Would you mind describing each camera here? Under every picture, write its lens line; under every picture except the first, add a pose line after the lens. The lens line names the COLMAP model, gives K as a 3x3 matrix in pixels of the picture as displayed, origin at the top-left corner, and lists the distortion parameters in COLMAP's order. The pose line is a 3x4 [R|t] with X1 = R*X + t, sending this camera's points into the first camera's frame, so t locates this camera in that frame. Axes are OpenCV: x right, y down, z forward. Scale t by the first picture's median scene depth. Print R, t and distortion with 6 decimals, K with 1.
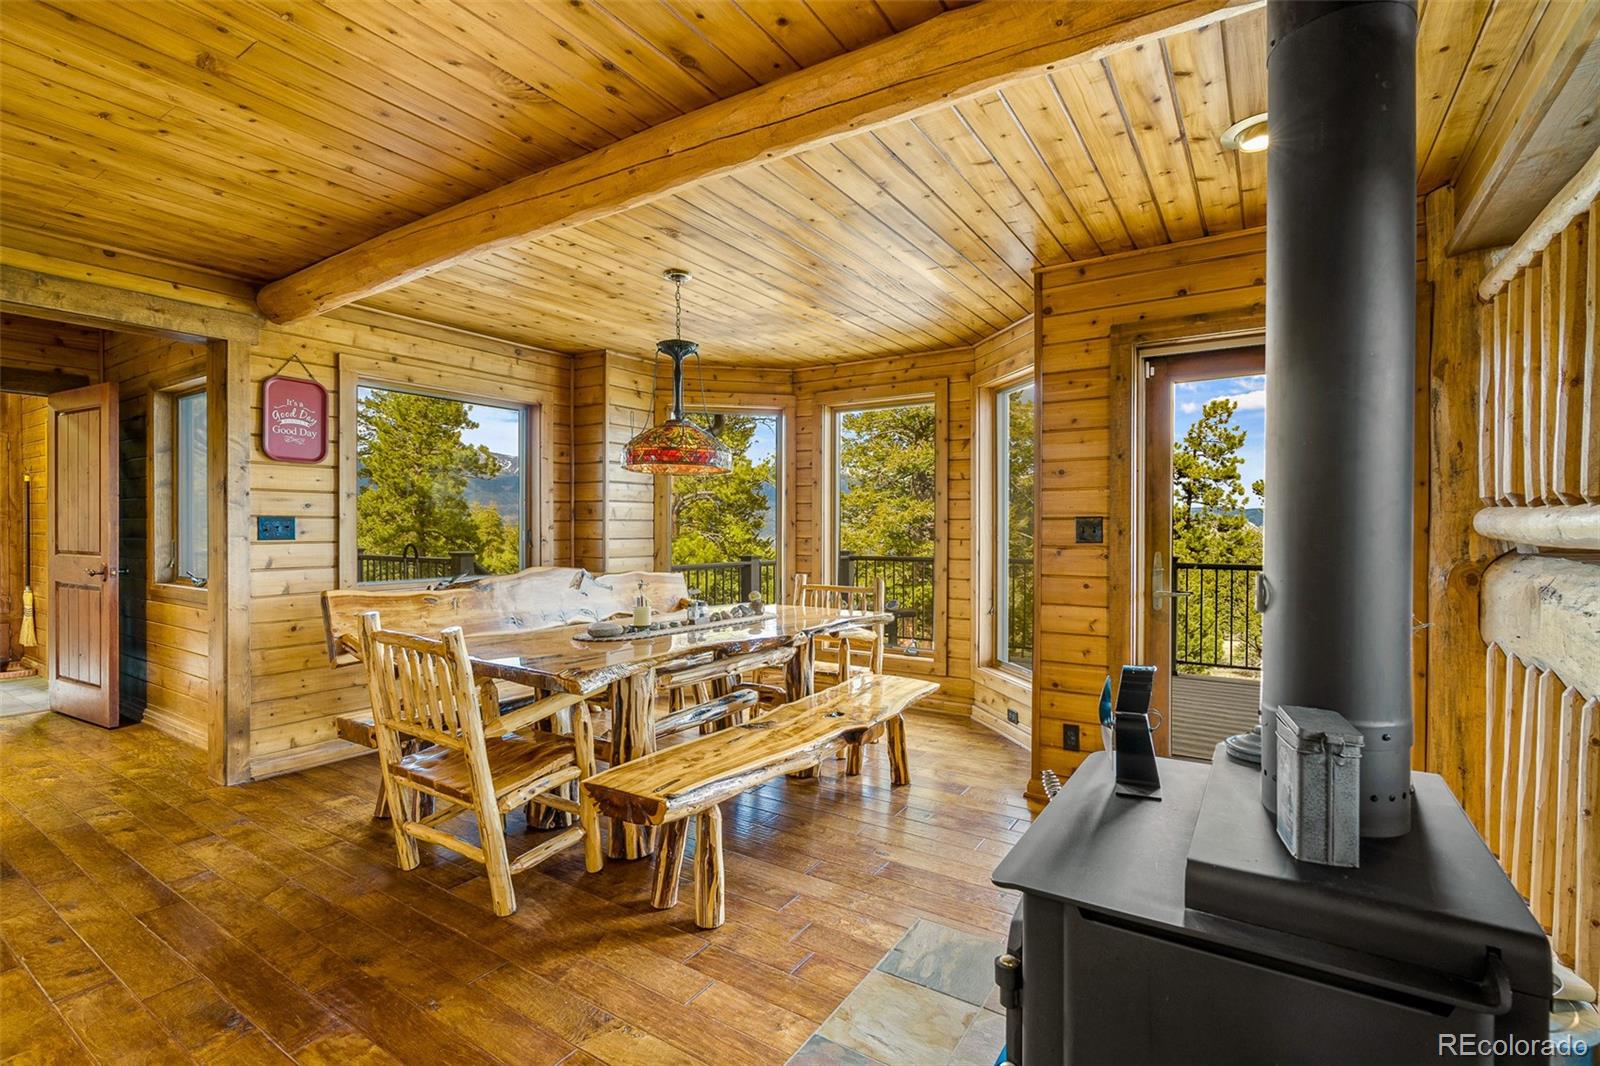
lens RADIAL K [[723.4, 0, 798.6], [0, 723.4, 536.8], [0, 0, 1]] dist [-0.010655, 0.004838]
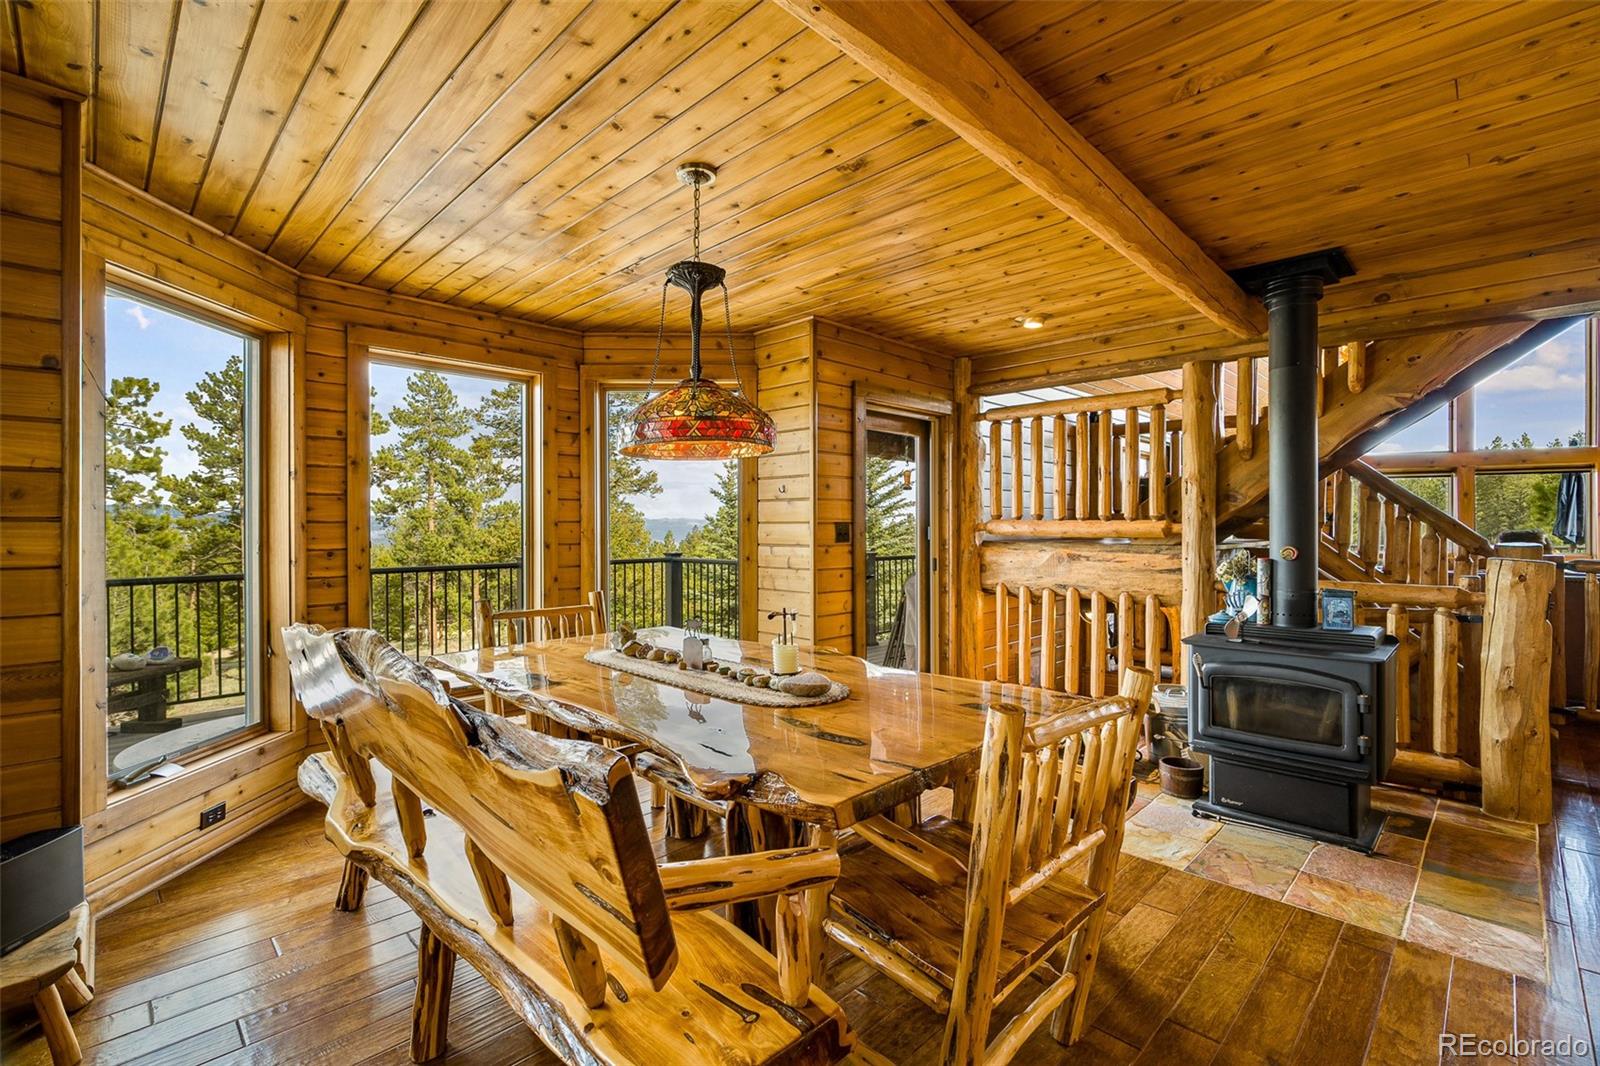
lens RADIAL K [[719.7, 0, 794.8], [0, 719.7, 540.9], [0, 0, 1]] dist [-0.006819, 0.000129]
pose [[0.201777, -0.021618, 0.979193, -0.775635], [0.015924, 0.999697, 0.018790, -0.017293], [-0.979302, 0.011801, 0.202060, 0.718077]]
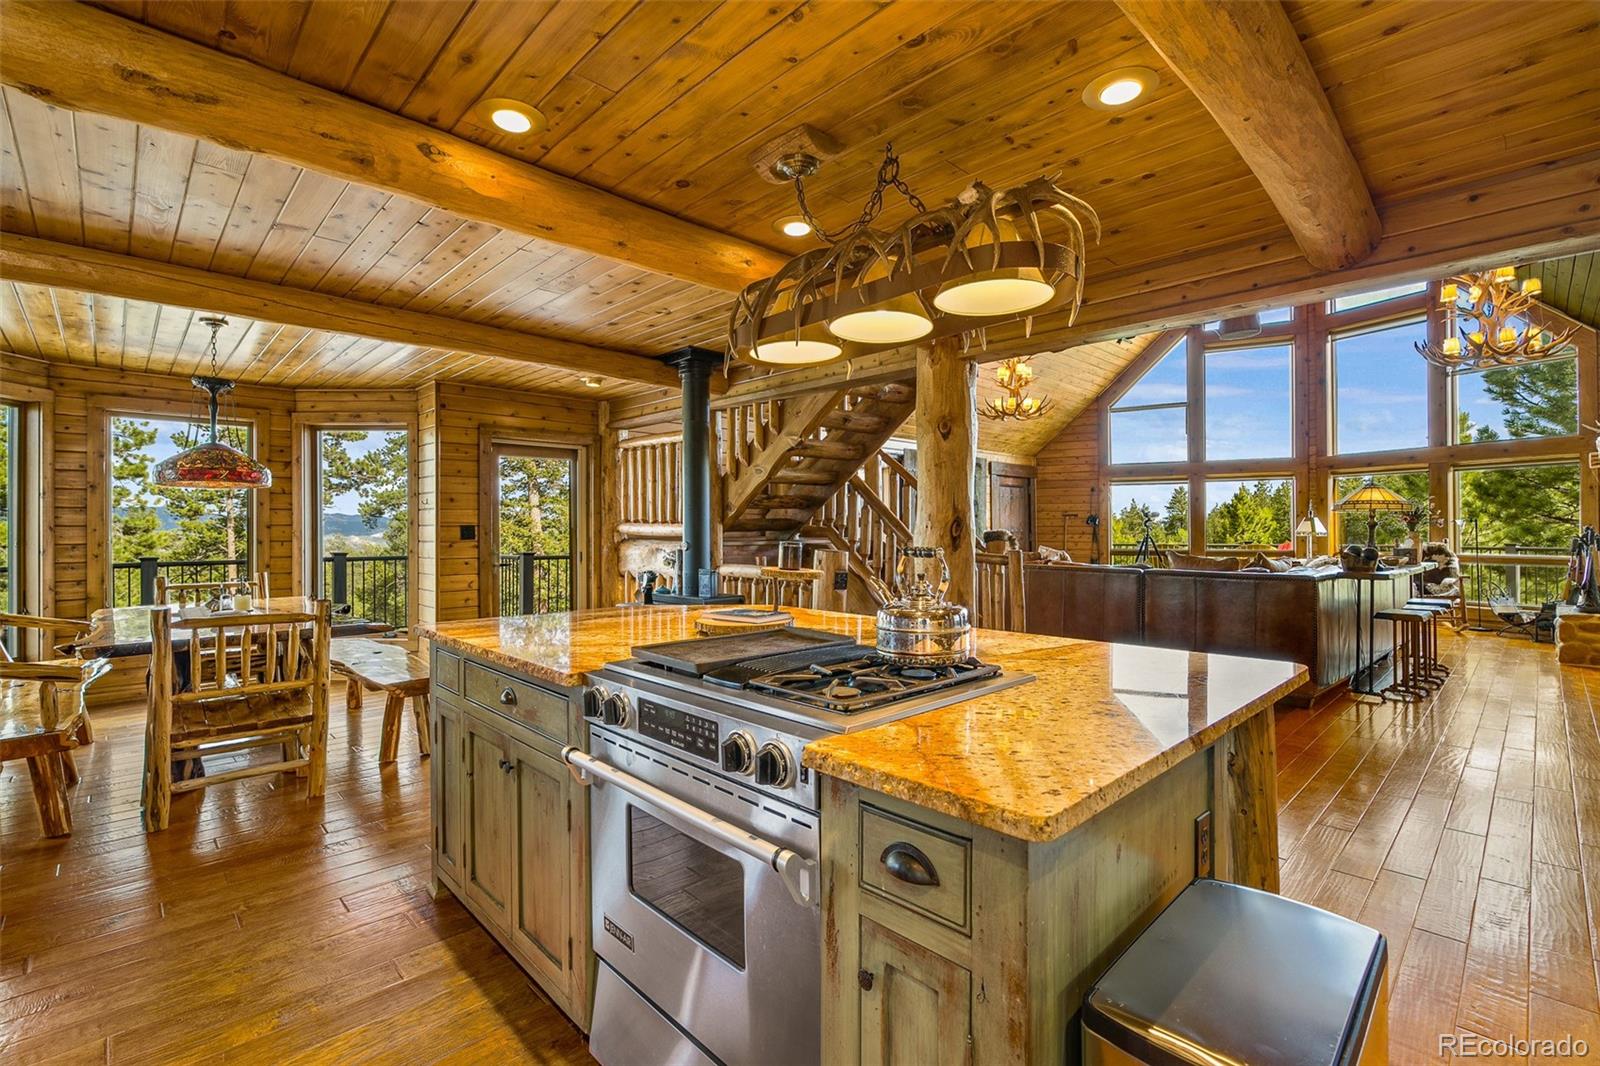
lens RADIAL K [[723.4, 0, 798.6], [0, 723.4, 536.8], [0, 0, 1]] dist [-0.010655, 0.004838]
pose [[0.218299, -0.014999, 0.975767, -1.043061], [0.017742, 0.999778, 0.011399, -0.003964], [-0.975721, 0.014823, 0.218516, -0.183292]]
